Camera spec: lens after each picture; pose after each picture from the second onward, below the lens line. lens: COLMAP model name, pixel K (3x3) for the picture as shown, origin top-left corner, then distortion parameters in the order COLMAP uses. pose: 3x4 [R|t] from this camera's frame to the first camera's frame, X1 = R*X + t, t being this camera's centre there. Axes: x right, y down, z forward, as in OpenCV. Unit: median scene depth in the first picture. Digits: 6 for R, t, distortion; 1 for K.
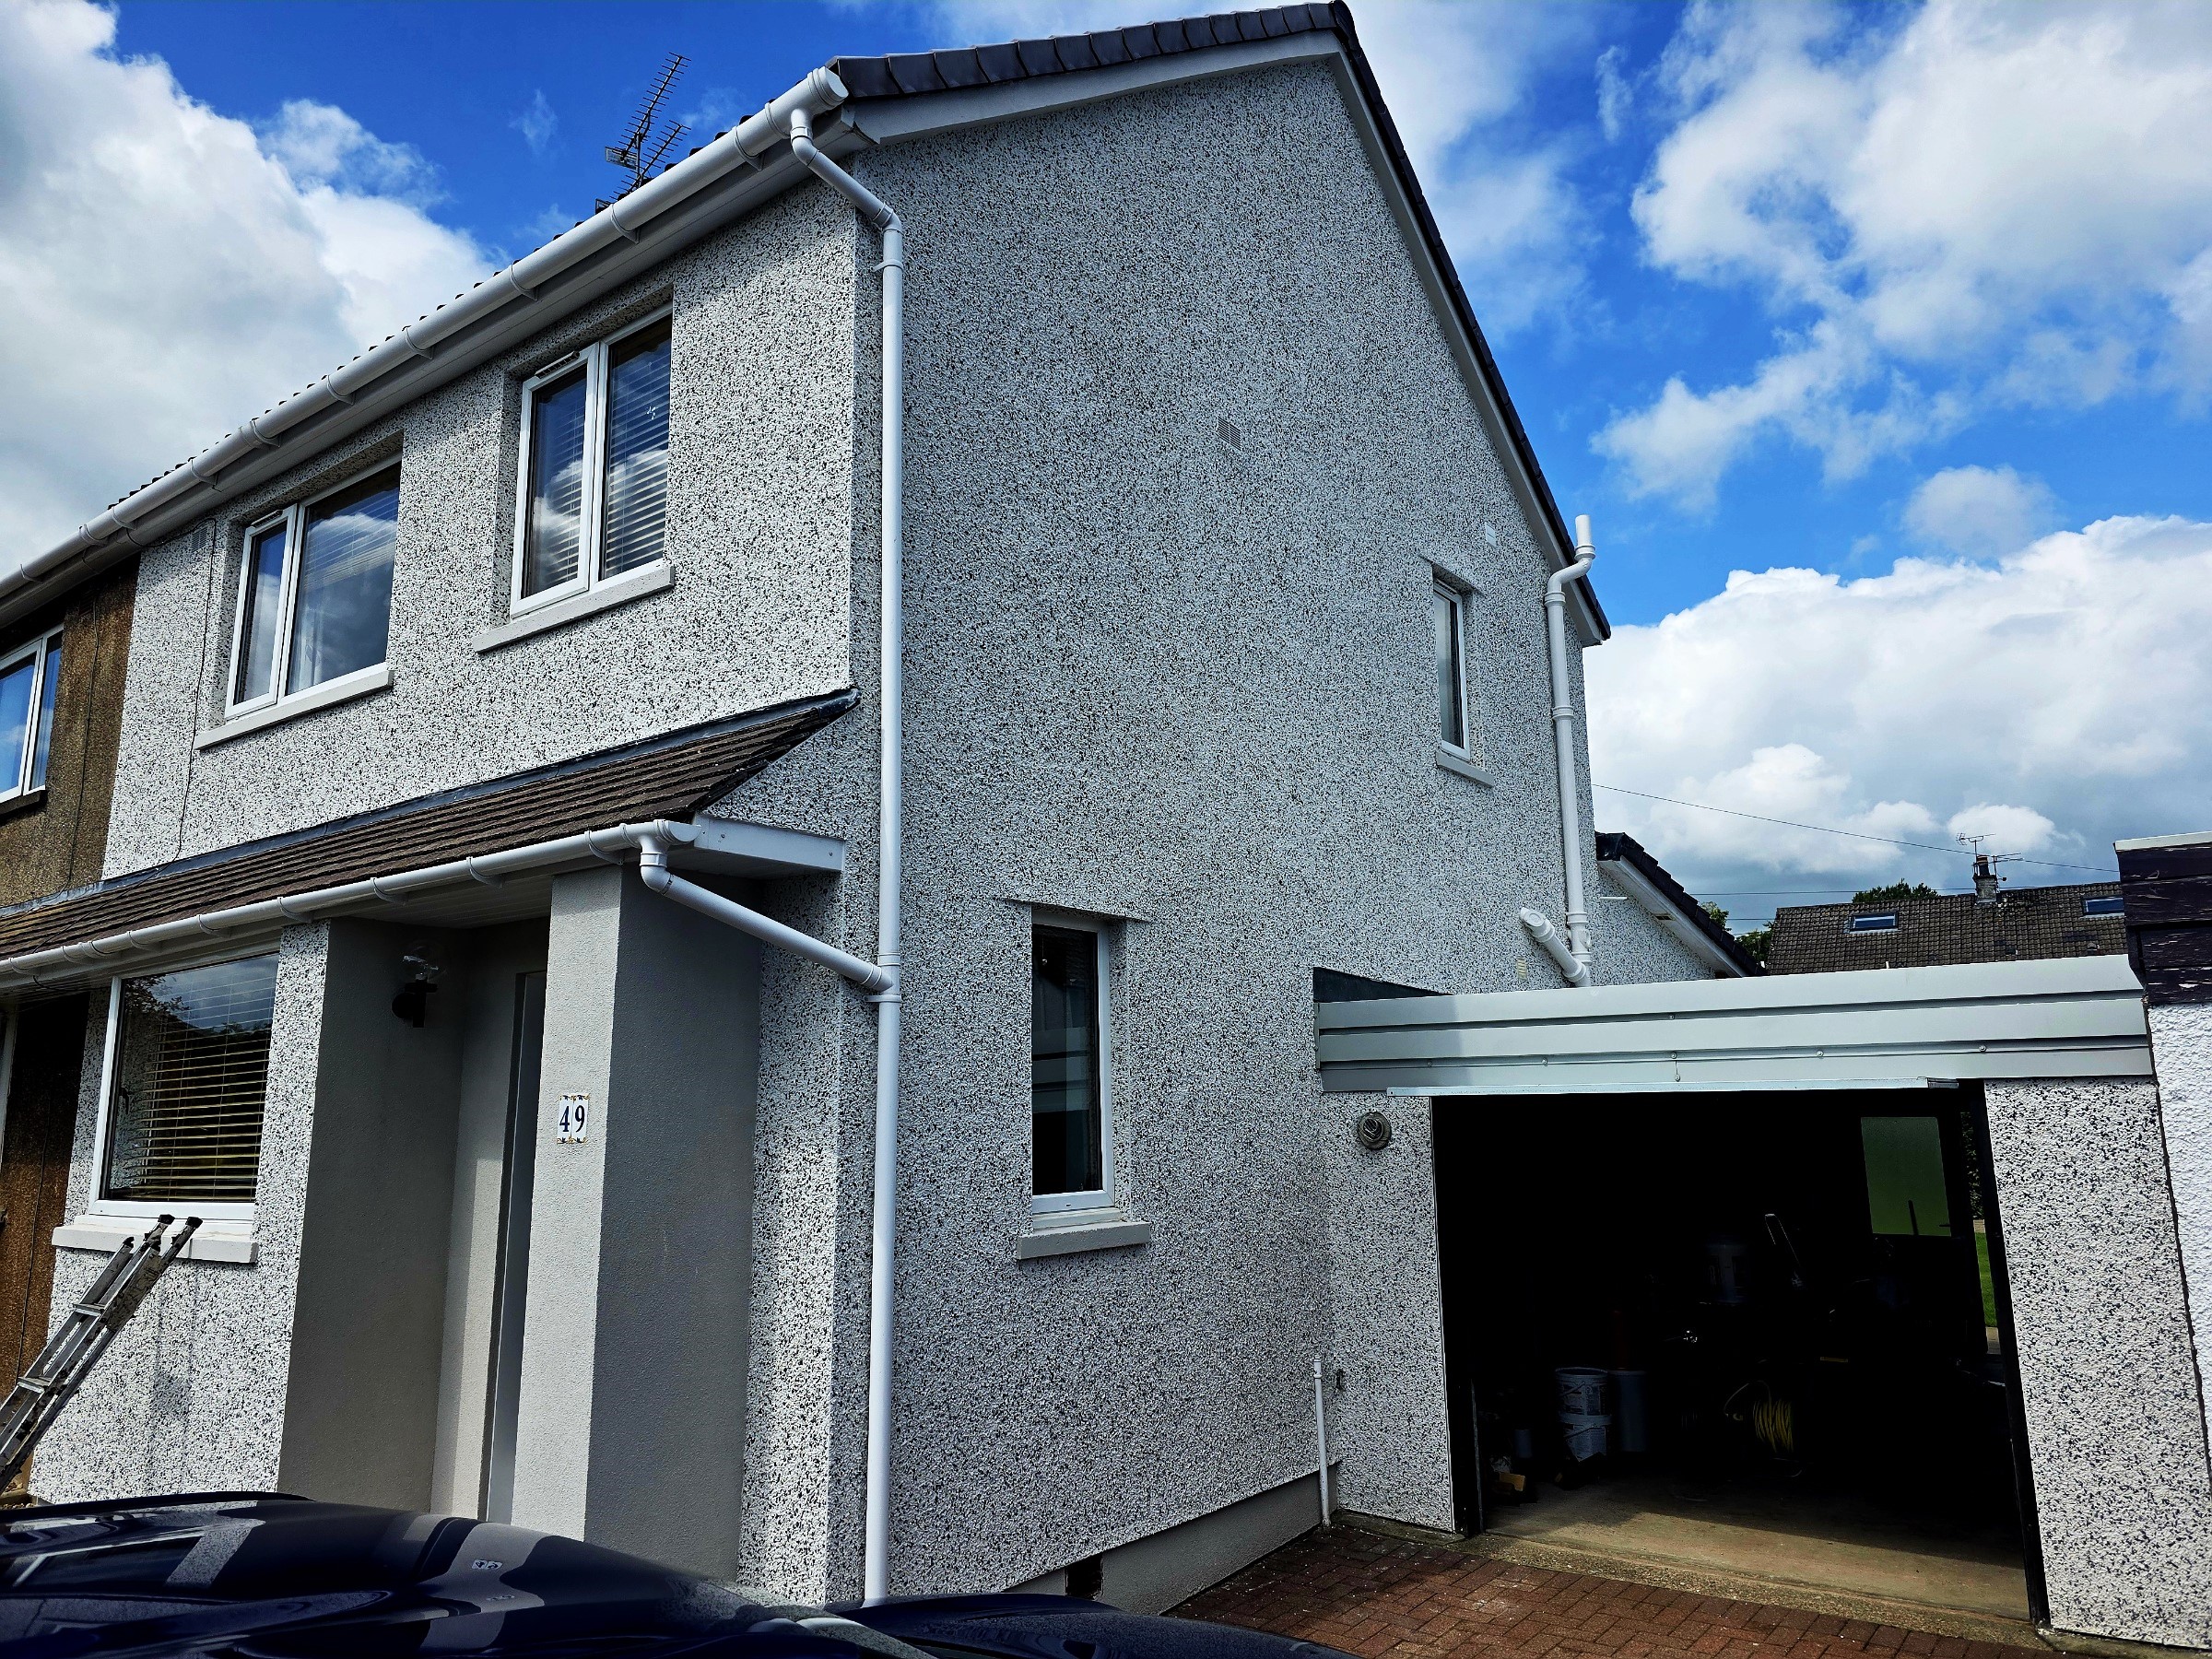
lens RADIAL K [[1493.8, 0, 1102.7], [0, 1493.8, 811.0], [0, 0, 1]] dist [0.051334, -0.042535]
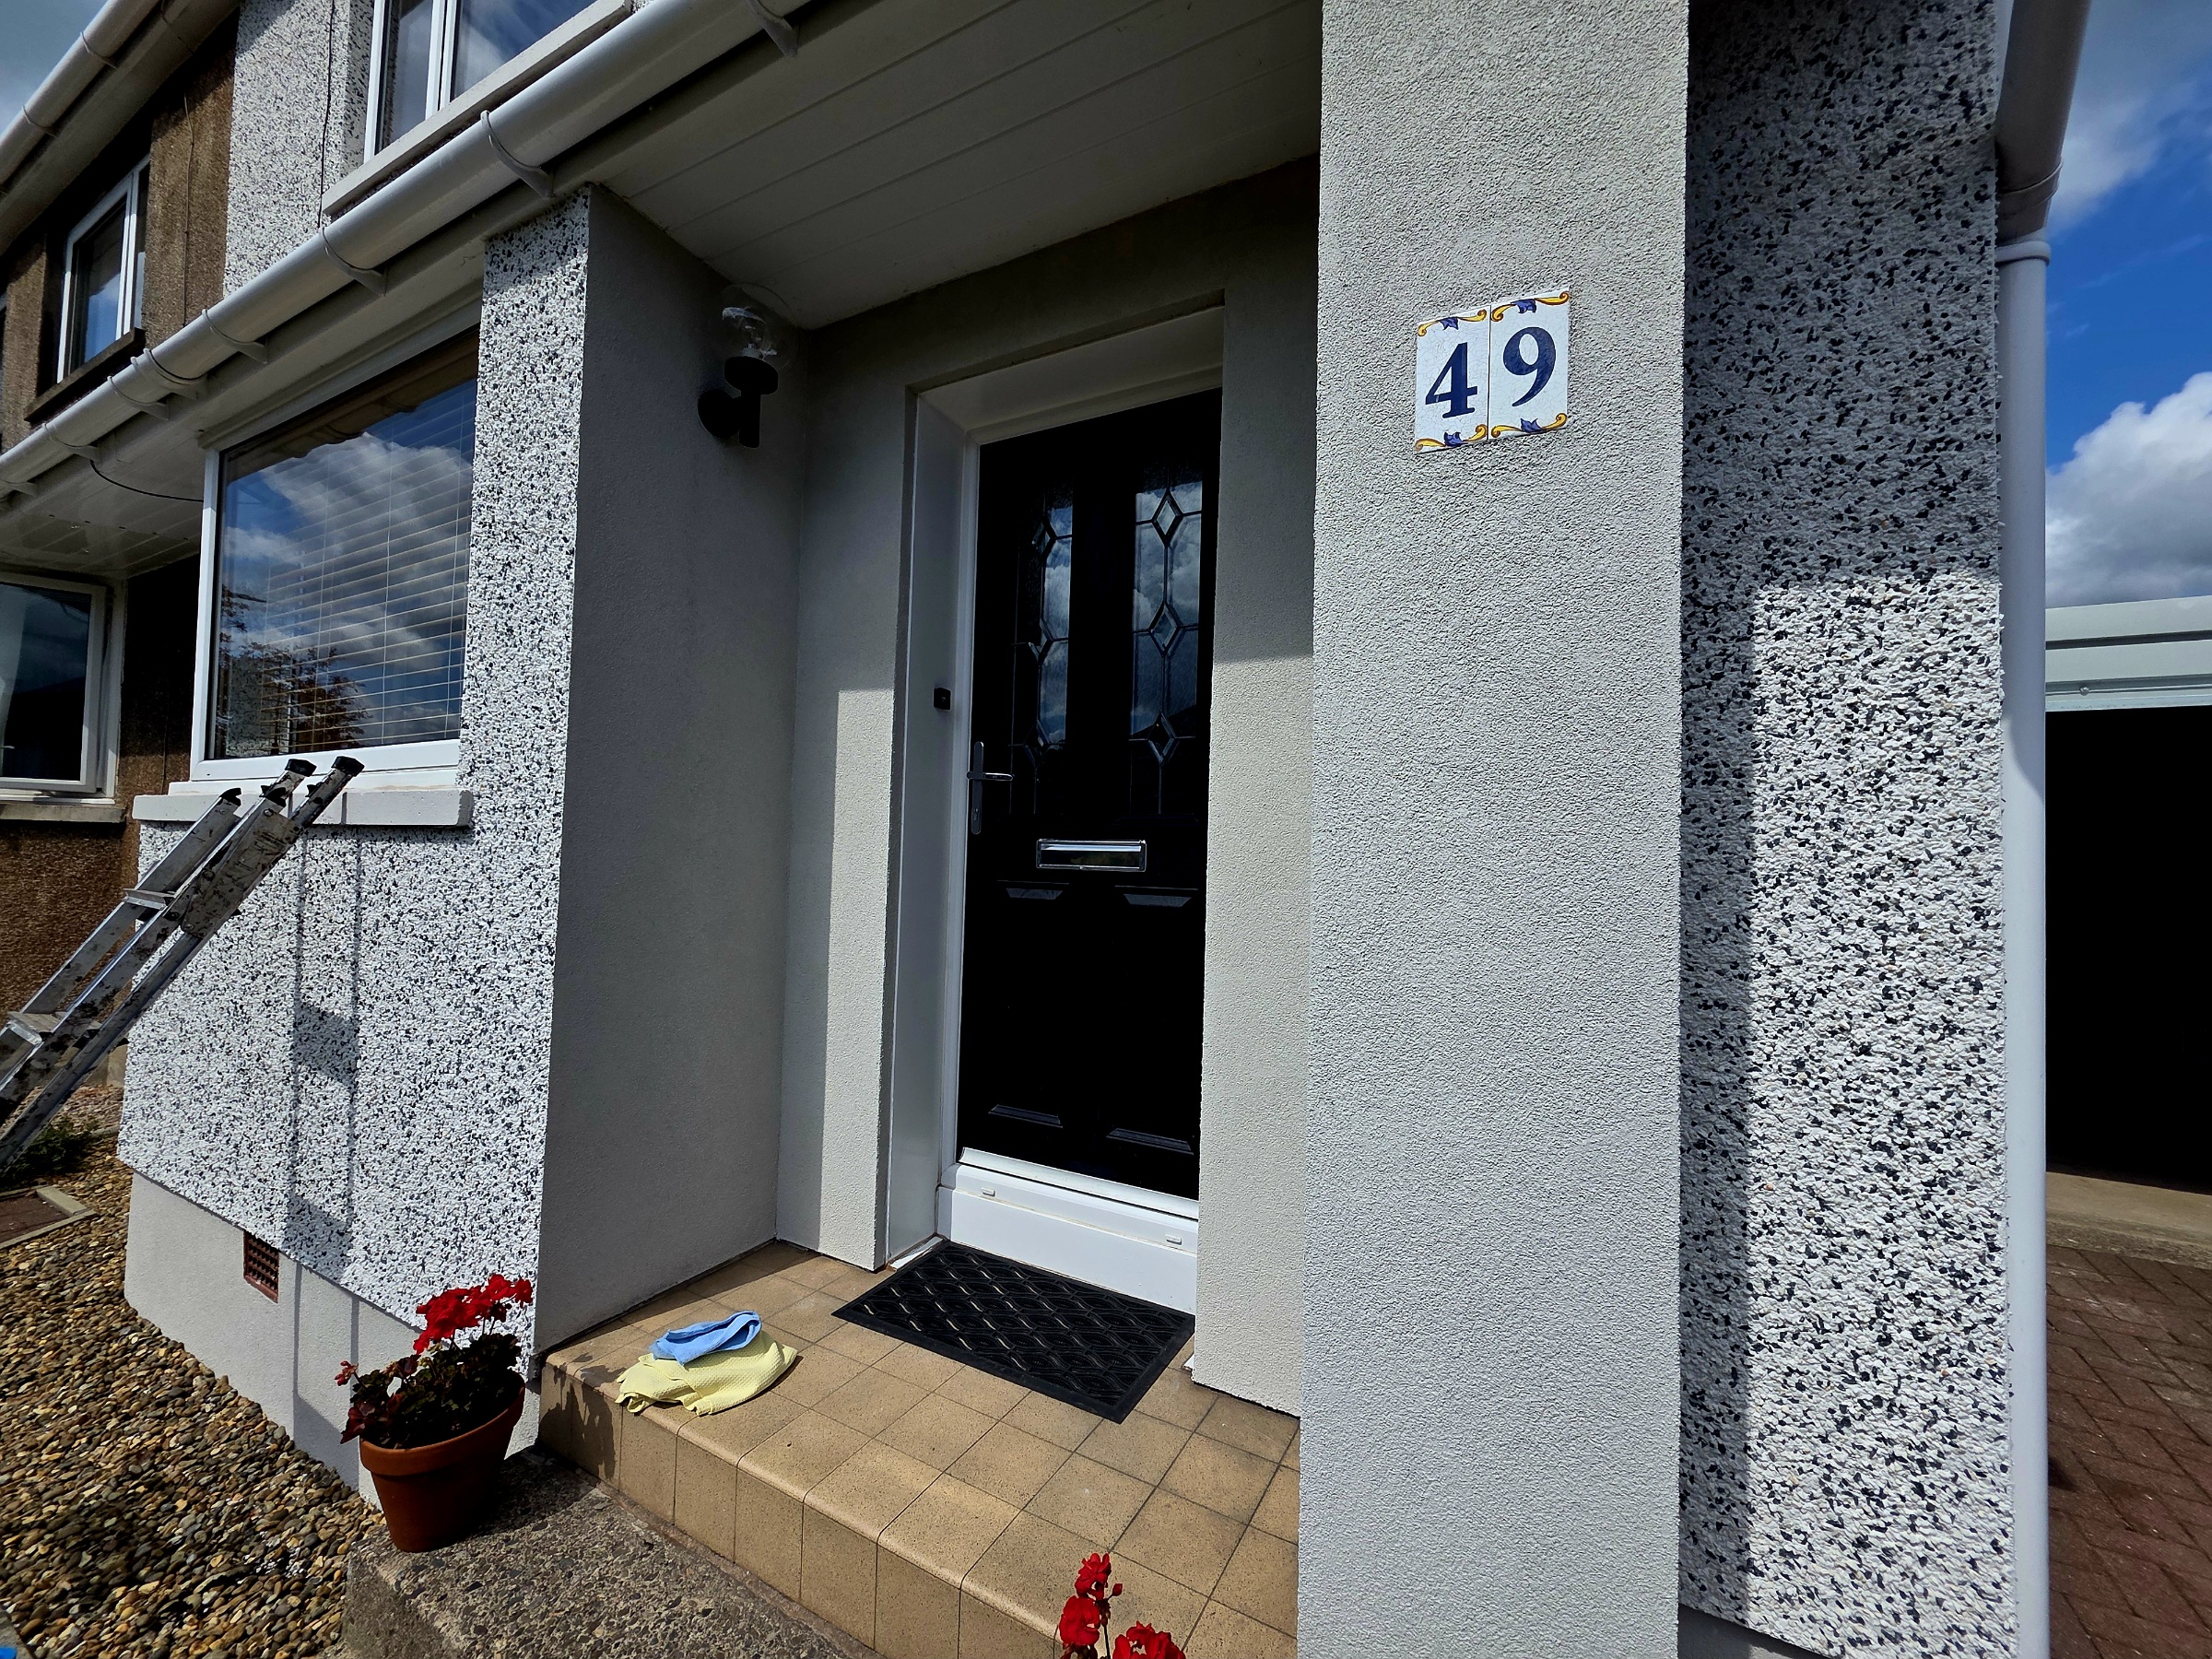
lens RADIAL K [[885.9, 0, 1079.2], [0, 885.9, 822.4], [0, 0, 1]] dist [0.001013, -0.000108]
pose [[0.989001, 0.048076, 0.139880, -0.377032], [-0.070816, 0.984173, 0.162443, 0.224524], [-0.129857, -0.170562, 0.976753, 0.642507]]
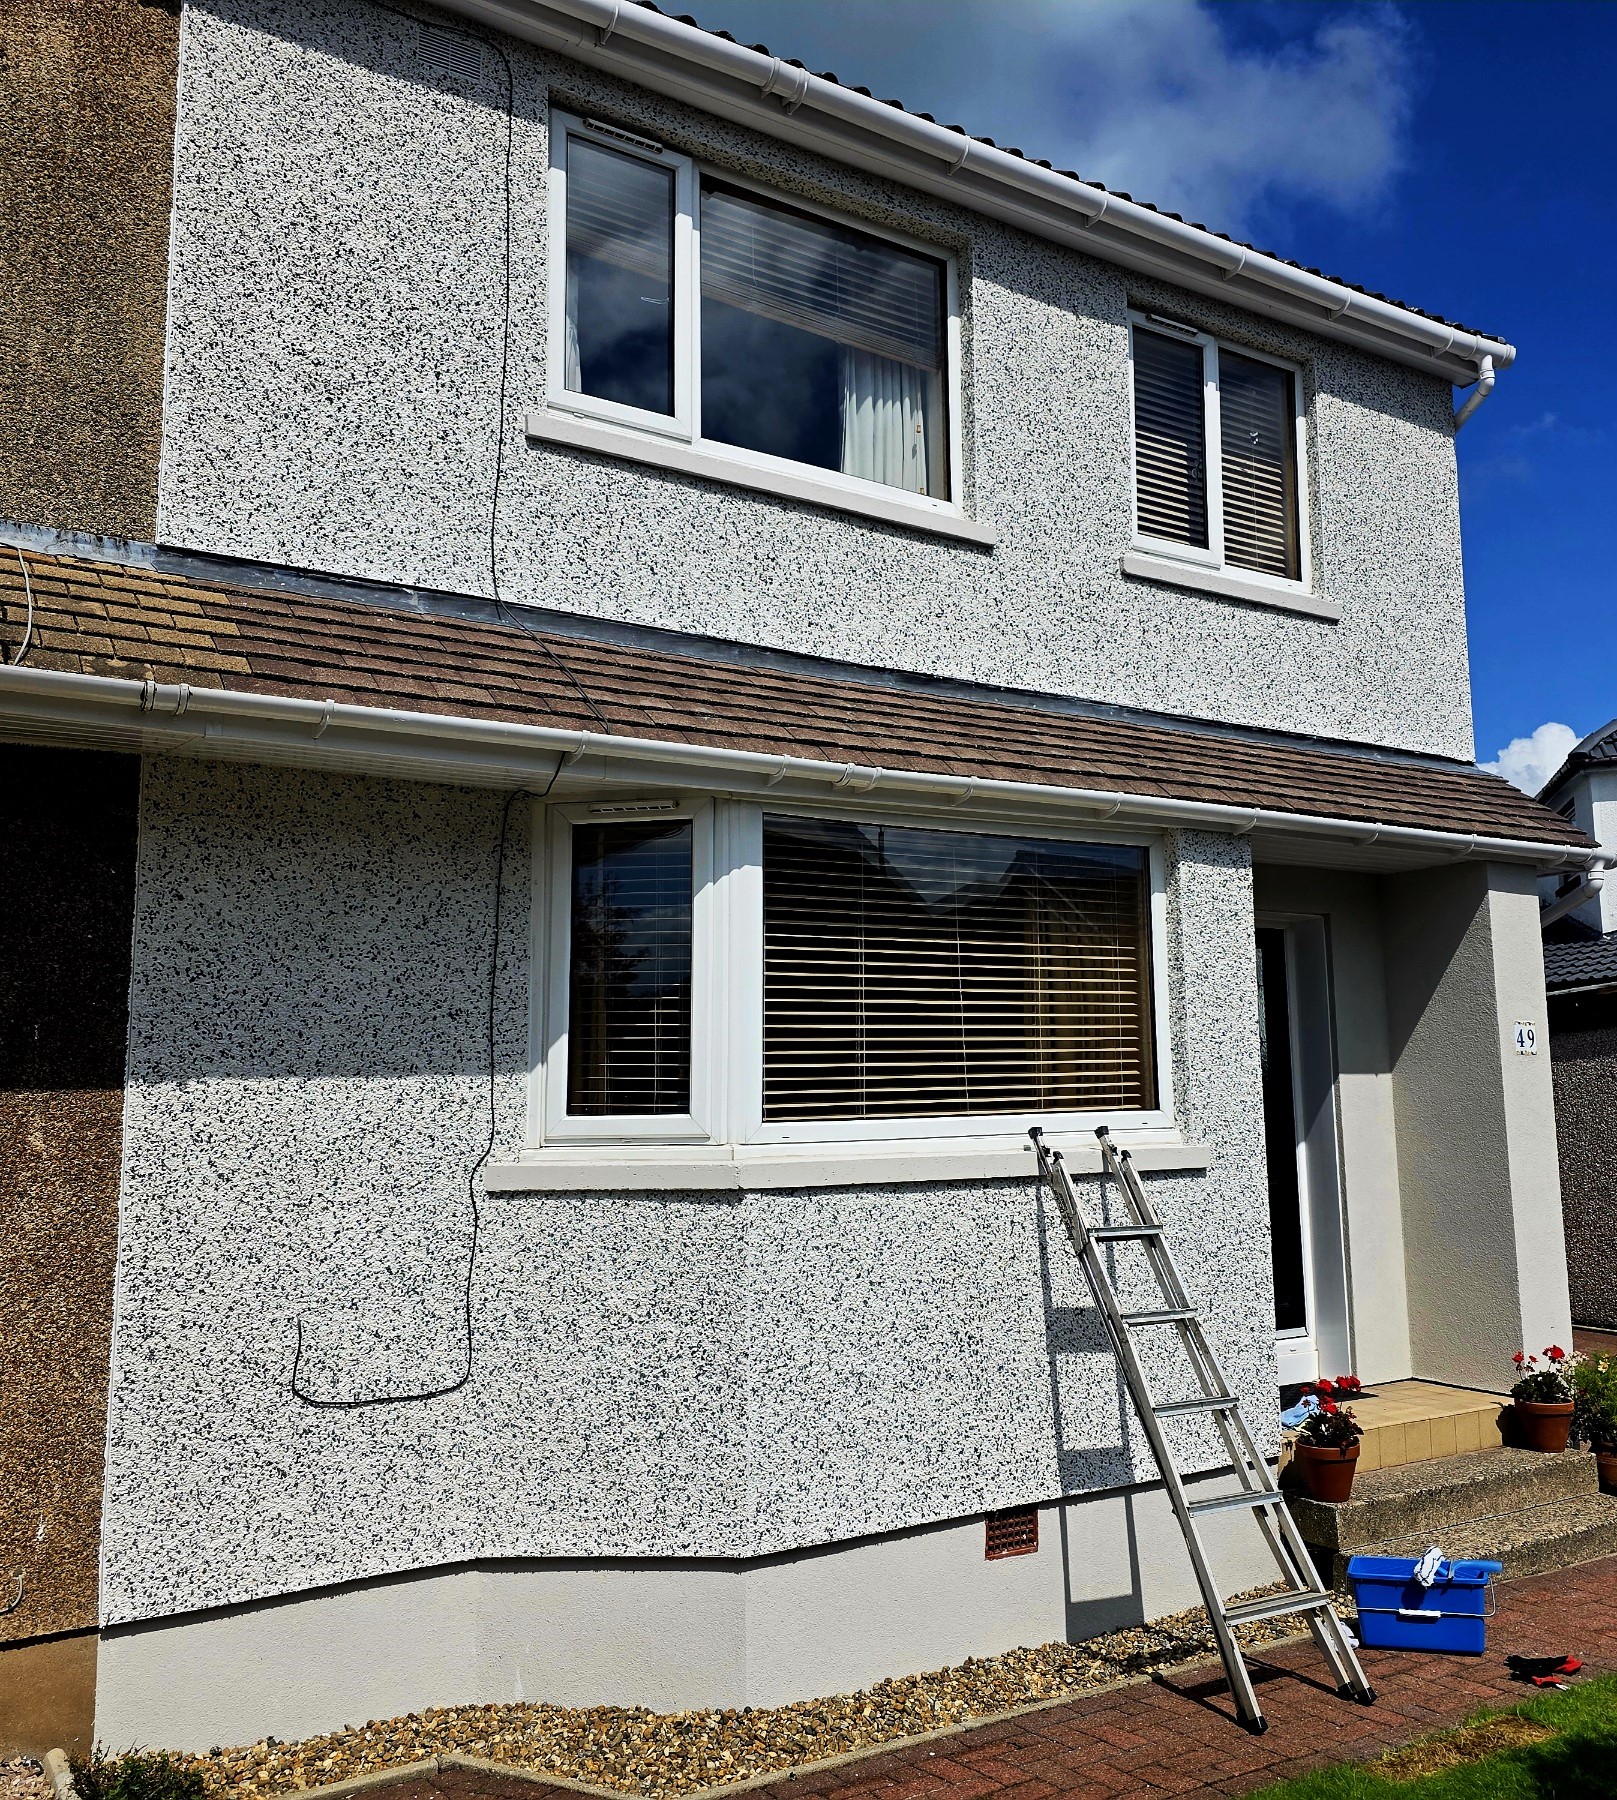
lens RADIAL K [[1676.8, 0, 887.3], [0, 1676.8, 861.4], [0, 0, 1]] dist [0.044143, 0.000000]
pose [[0.318199, 0.148556, 0.936312, -1.667238], [-0.179012, 0.979294, -0.094539, 0.241795], [-0.930970, -0.137529, 0.338203, 0.841900]]
